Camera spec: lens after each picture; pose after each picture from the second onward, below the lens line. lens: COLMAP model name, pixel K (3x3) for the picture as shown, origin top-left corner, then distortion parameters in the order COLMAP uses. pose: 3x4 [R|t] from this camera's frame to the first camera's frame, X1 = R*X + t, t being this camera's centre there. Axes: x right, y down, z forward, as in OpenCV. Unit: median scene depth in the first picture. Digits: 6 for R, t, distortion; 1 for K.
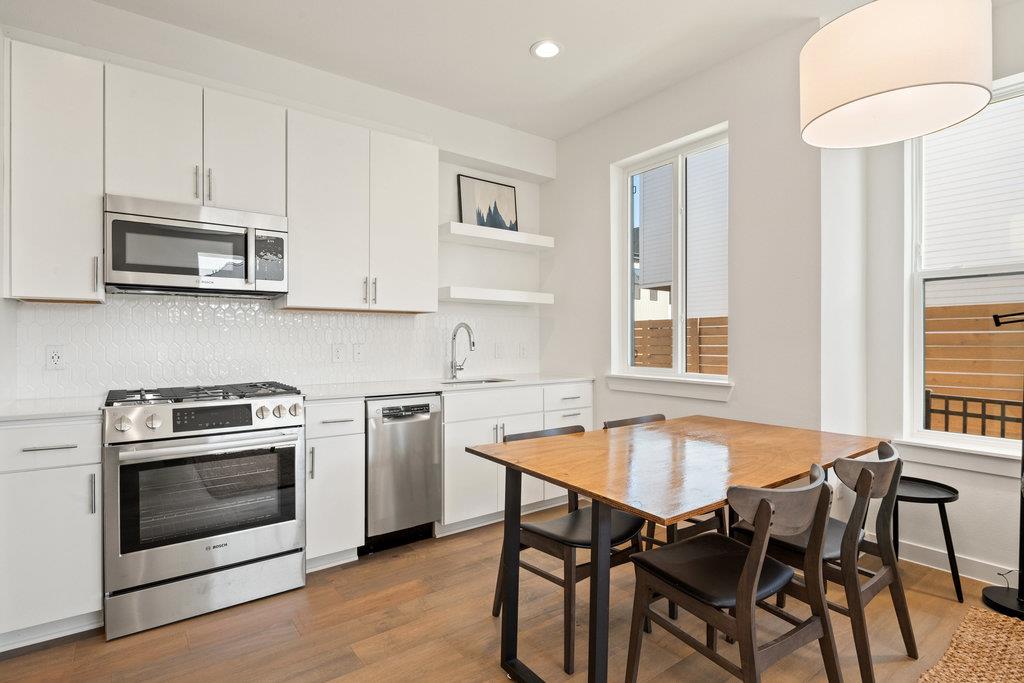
lens RADIAL K [[513.1, 0, 506.2], [0, 513.1, 345.5], [0, 0, 1]] dist [-0.002812, -0.001611]
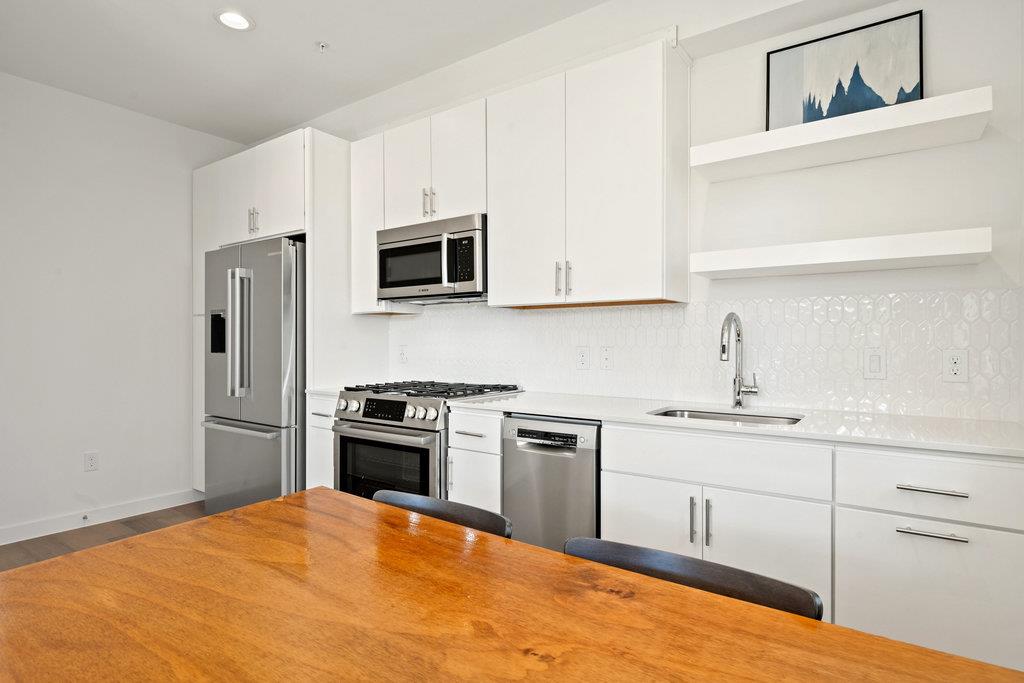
lens RADIAL K [[575.3, 0, 509.3], [0, 575.3, 337.9], [0, 0, 1]] dist [0.001025, 0.000616]
pose [[0.282856, 0.003801, -0.959155, 0.666118], [-0.004019, 0.999988, 0.002778, -0.023042], [0.959154, 0.003069, 0.282868, 0.815480]]
